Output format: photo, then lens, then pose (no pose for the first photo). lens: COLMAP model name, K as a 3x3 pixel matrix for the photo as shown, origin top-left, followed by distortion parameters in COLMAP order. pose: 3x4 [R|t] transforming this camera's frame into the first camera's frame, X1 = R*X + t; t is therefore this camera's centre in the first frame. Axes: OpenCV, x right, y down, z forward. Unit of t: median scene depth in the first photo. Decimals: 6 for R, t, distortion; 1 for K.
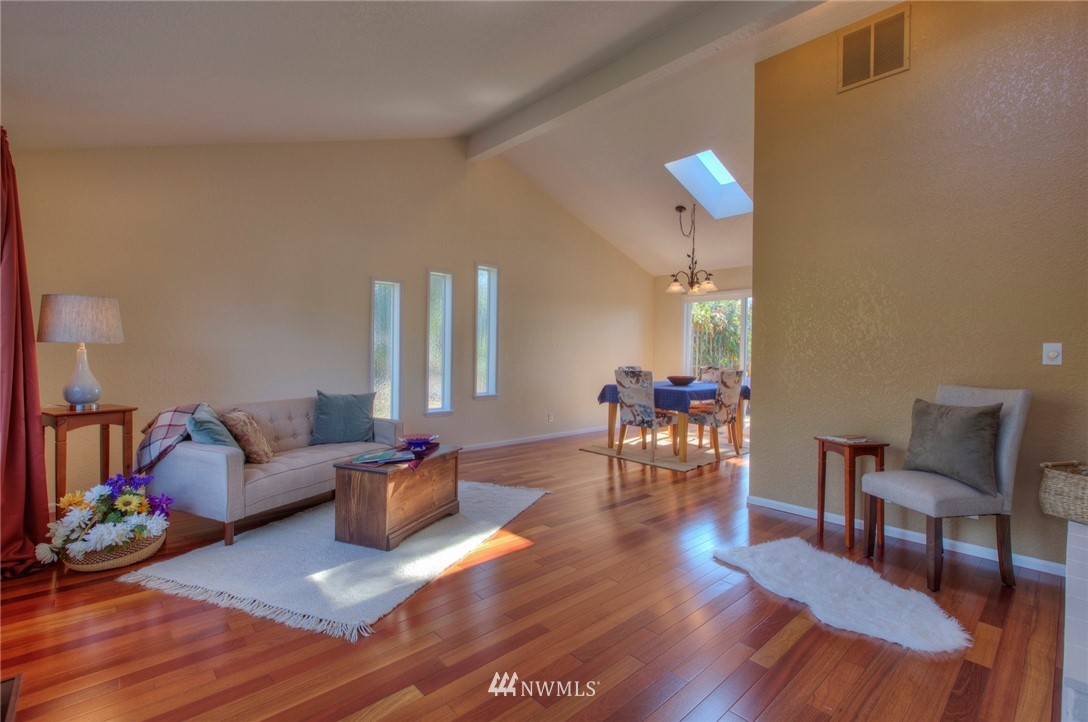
lens RADIAL K [[487.0, 0, 542.9], [0, 487.0, 355.7], [0, 0, 1]] dist [0.000896, 0.000173]
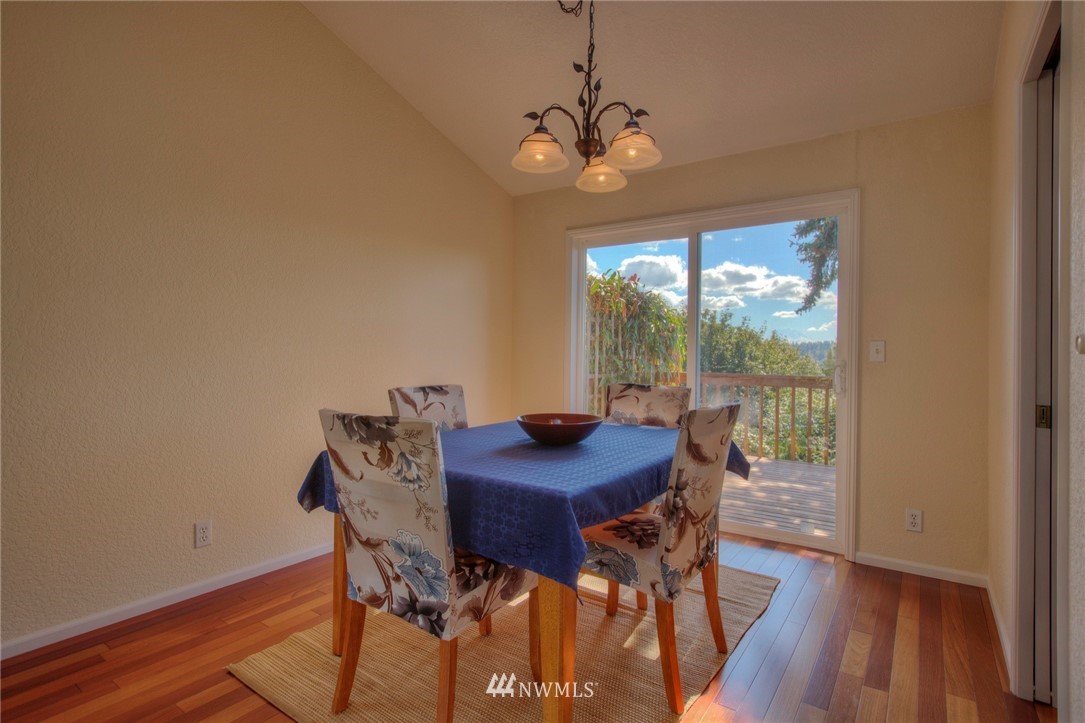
lens RADIAL K [[542.1, 0, 541.2], [0, 542.1, 357.3], [0, 0, 1]] dist [-0.015607, -0.000186]
pose [[0.977530, -0.004454, 0.210750, 0.200452], [0.004695, 0.999989, -0.000645, 0.000698], [-0.210744, 0.001620, 0.977540, 0.658037]]
